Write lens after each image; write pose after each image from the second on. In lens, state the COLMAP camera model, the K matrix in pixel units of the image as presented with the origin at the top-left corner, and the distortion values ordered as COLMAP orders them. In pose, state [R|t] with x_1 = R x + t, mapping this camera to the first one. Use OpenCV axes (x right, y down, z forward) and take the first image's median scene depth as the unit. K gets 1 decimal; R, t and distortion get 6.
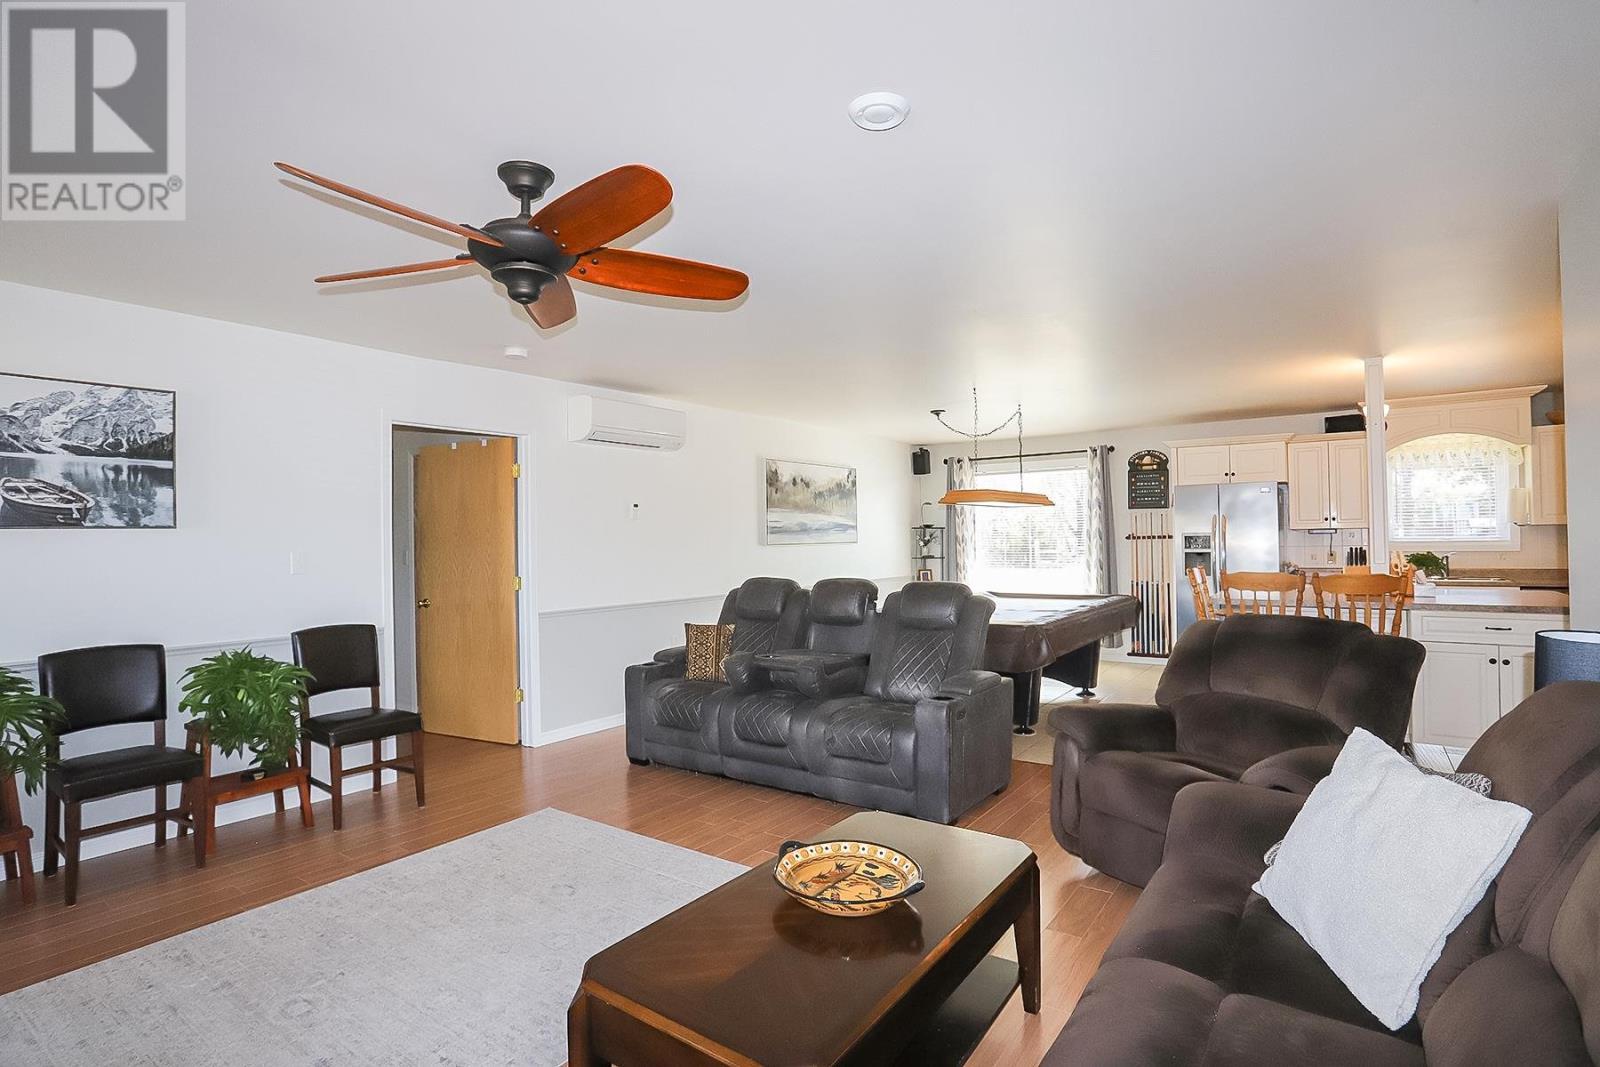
lens RADIAL K [[839.3, 0, 800.0], [0, 839.3, 533.5], [0, 0, 1]] dist [-0.003877, 0.000604]
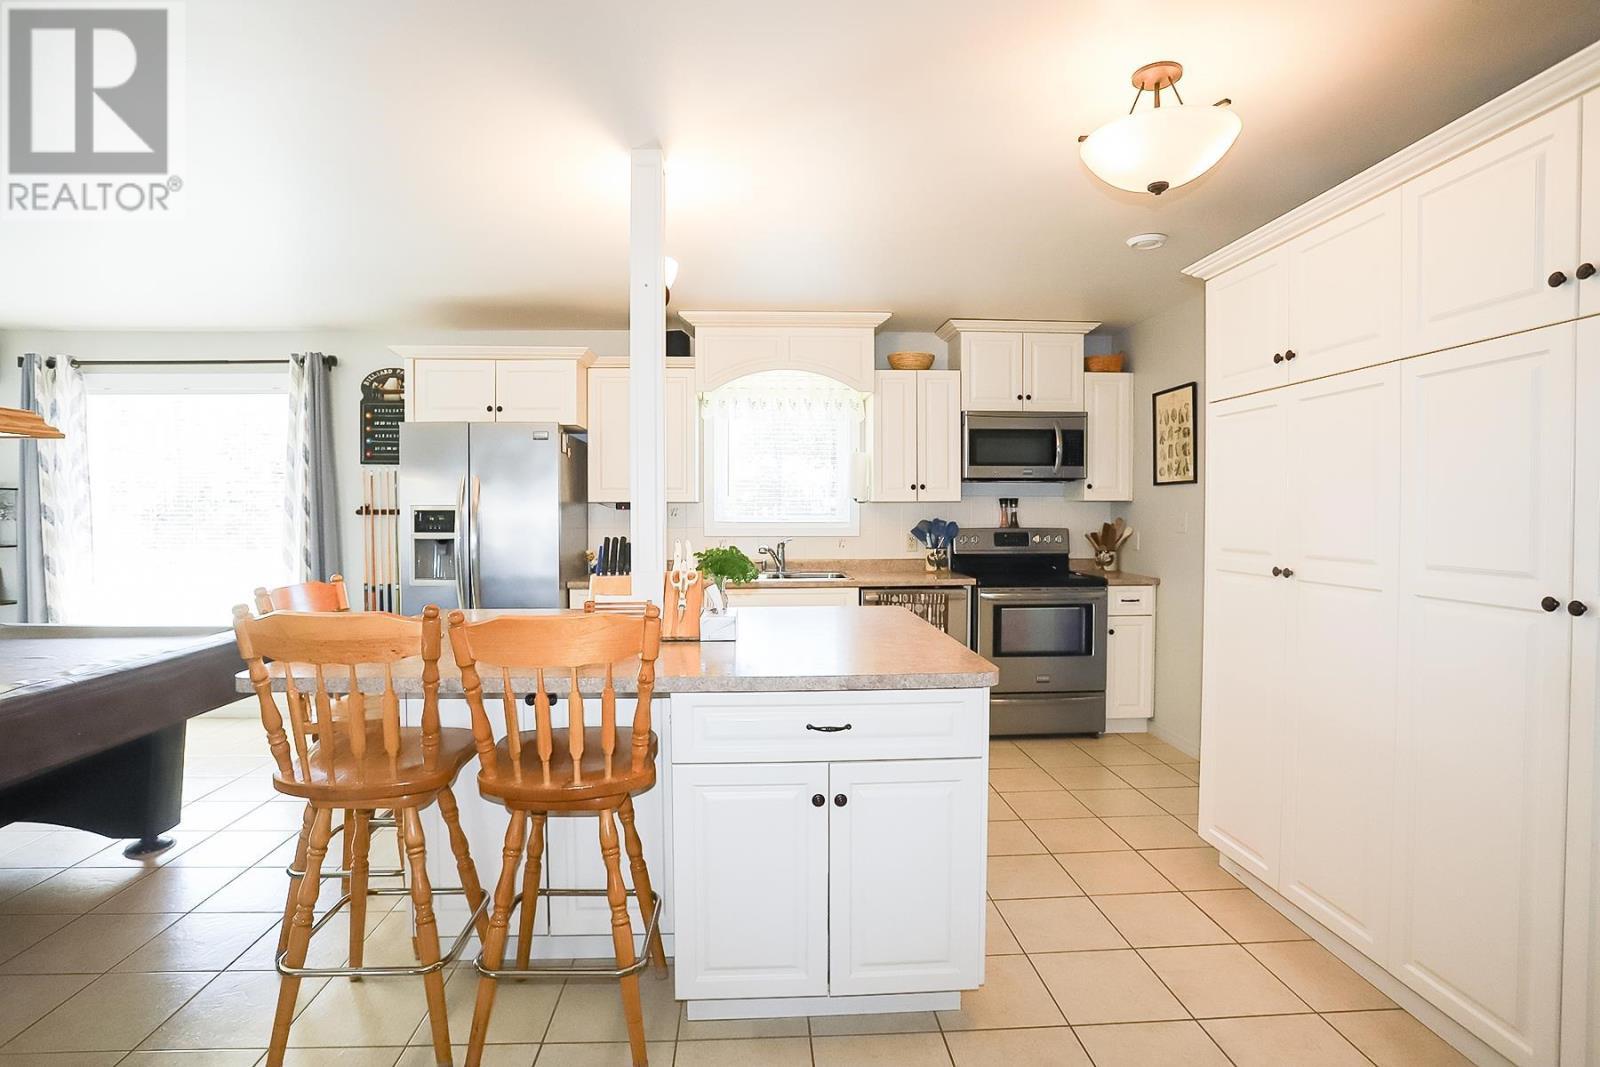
lens RADIAL K [[811.4, 0, 800.0], [0, 811.4, 533.5], [0, 0, 1]] dist [-0.038973, 0.000511]
pose [[0.798762, -0.004699, 0.601629, 0.310225], [-0.015693, 0.999467, 0.028642, -0.001090], [-0.601442, -0.032320, 0.798262, 0.368409]]
